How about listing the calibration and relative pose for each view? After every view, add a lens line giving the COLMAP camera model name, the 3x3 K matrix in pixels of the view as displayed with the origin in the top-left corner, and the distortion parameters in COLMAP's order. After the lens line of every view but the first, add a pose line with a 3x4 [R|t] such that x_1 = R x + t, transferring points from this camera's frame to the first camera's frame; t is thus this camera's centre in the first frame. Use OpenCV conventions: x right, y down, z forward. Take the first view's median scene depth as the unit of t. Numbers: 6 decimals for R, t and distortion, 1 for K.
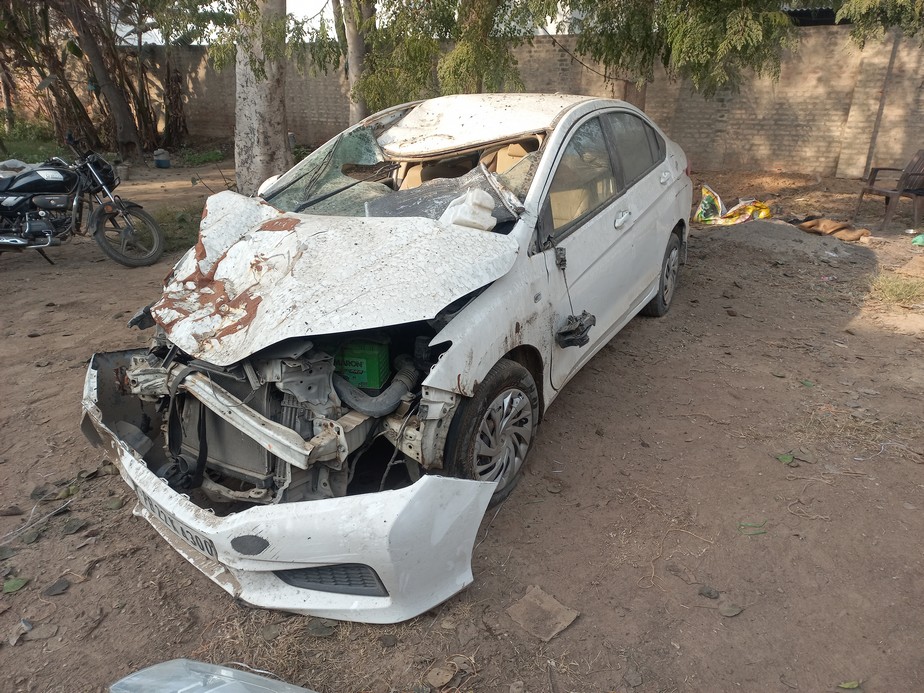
lens RADIAL K [[670.7, 0, 467.6], [0, 670.7, 344.5], [0, 0, 1]] dist [0.013686, 0.008770]
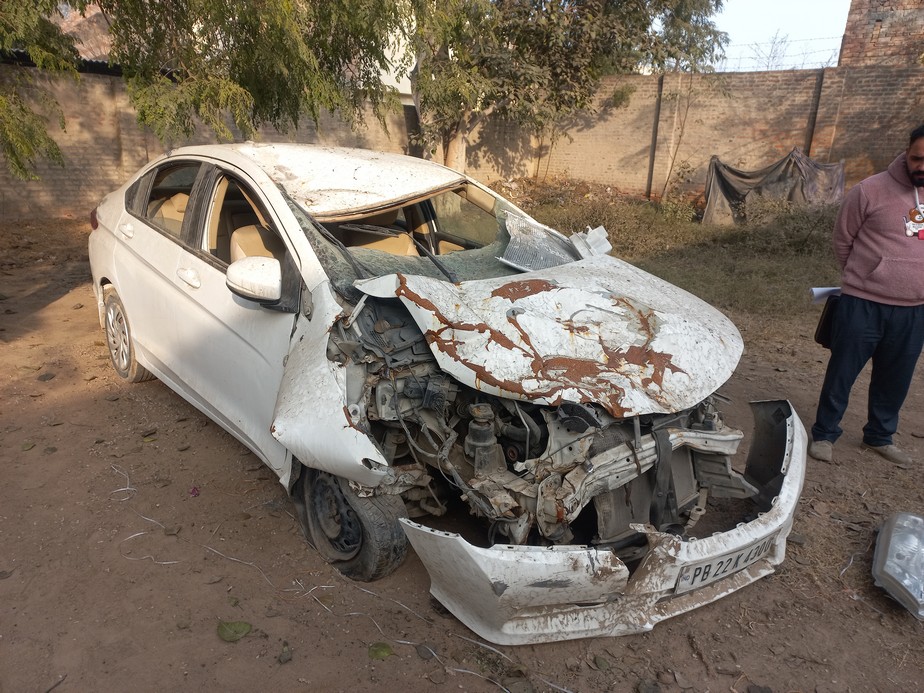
lens RADIAL K [[670.7, 0, 467.7], [0, 670.7, 347.3], [0, 0, 1]] dist [0.013686, 0.008770]
pose [[0.291600, -0.260151, 0.920484, -0.316464], [0.306840, 0.936891, 0.167584, -0.076093], [-0.905990, 0.233574, 0.353022, 0.206611]]
